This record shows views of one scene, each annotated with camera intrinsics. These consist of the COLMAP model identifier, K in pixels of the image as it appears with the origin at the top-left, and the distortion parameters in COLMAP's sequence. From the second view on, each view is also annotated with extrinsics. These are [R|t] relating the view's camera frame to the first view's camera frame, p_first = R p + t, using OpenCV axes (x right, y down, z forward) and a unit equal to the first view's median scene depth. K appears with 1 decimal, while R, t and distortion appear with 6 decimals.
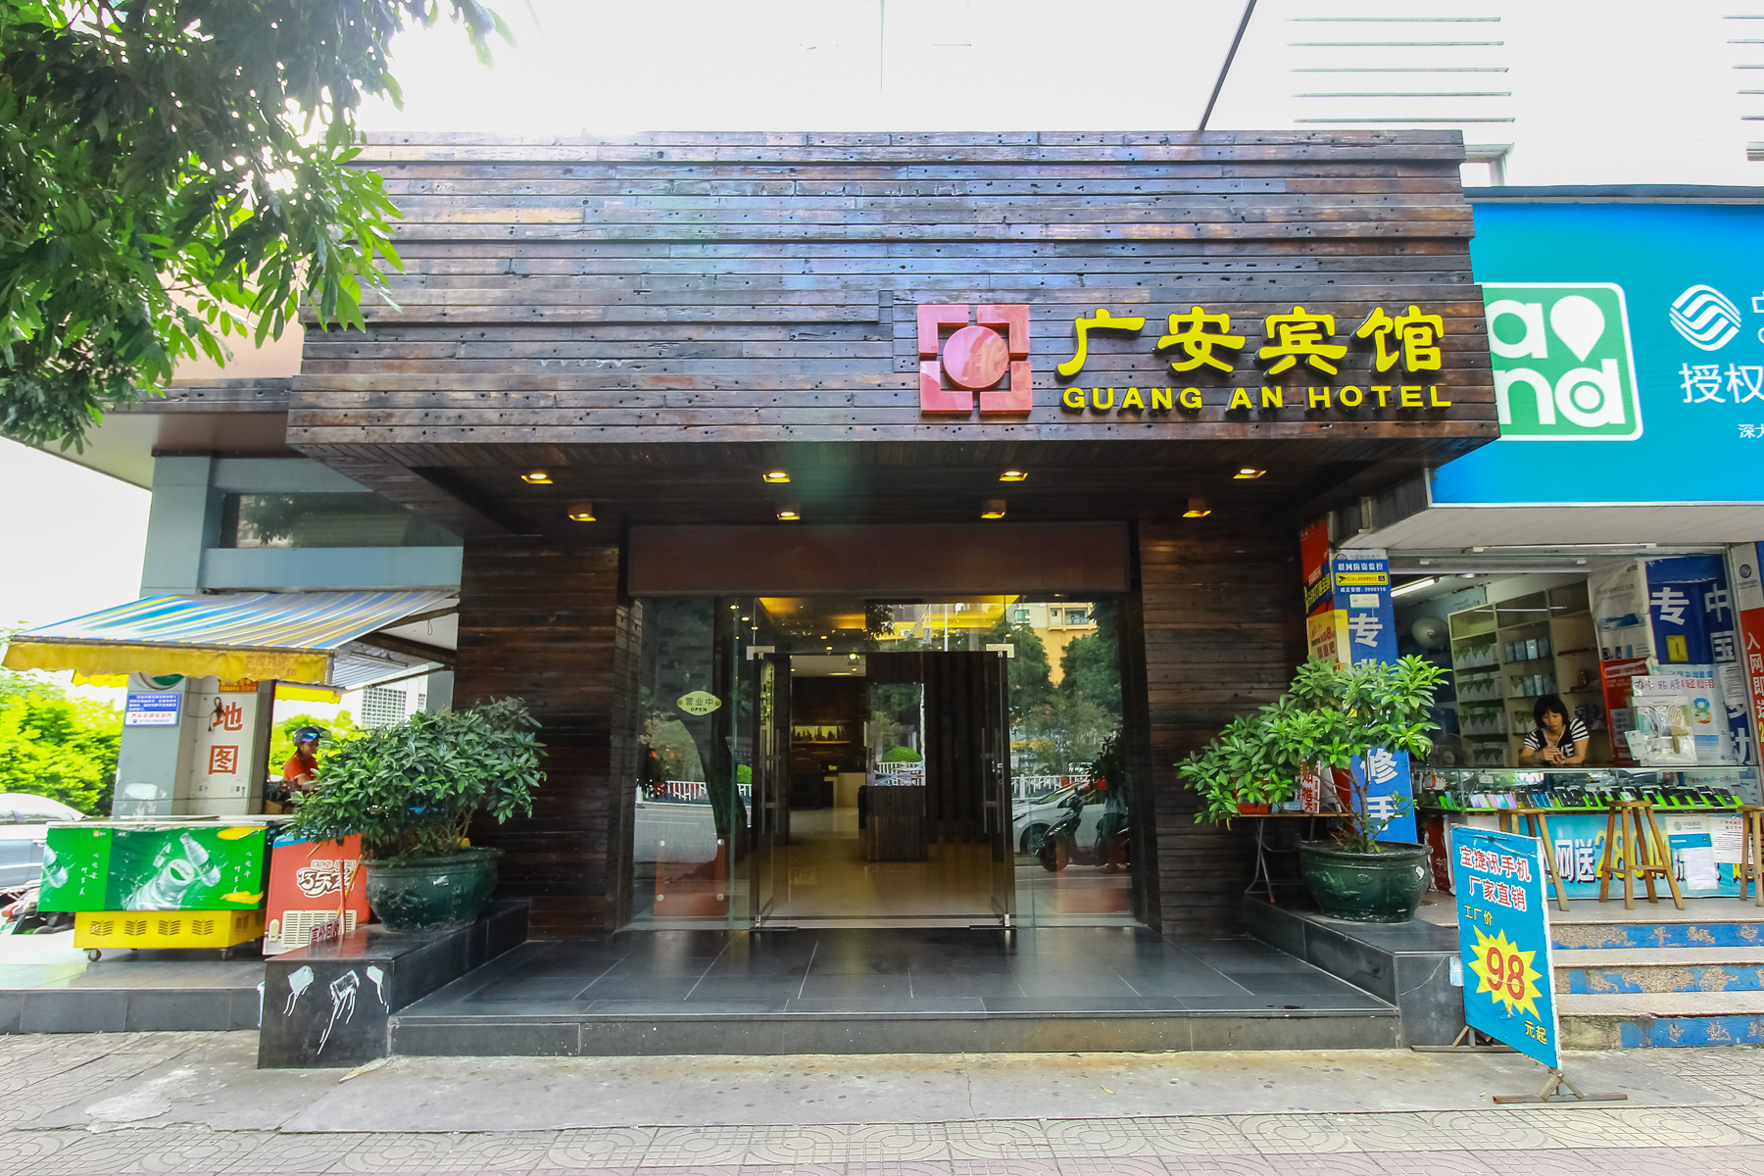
lens RADIAL K [[994.4, 0, 883.3], [0, 994.4, 592.2], [0, 0, 1]] dist [0.004139, 0.000039]
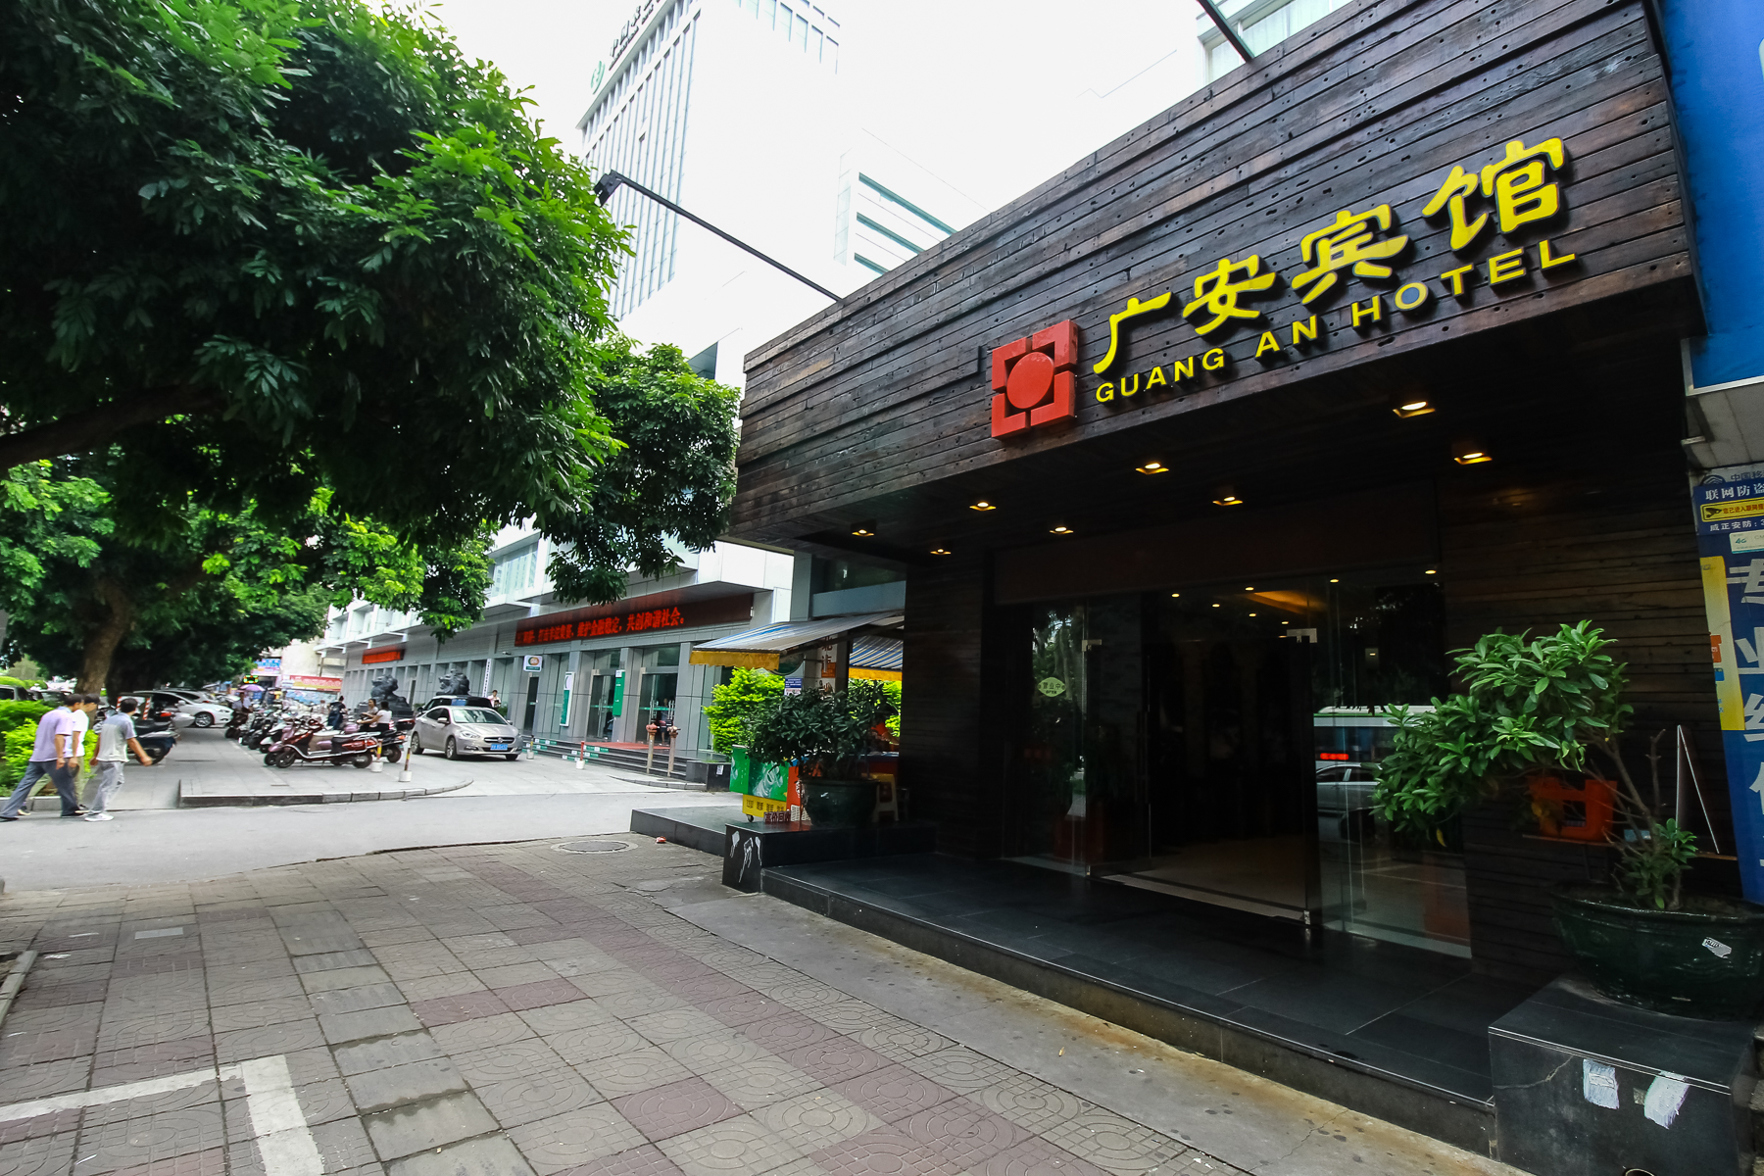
lens RADIAL K [[808.8, 0, 882.0], [0, 808.8, 588.0], [0, 0, 1]] dist [0.015425, -0.012574]
pose [[0.644861, -0.083323, -0.759744, 0.668774], [0.067948, 0.996354, -0.051599, 0.037626], [0.761274, -0.018349, 0.648171, 0.262094]]
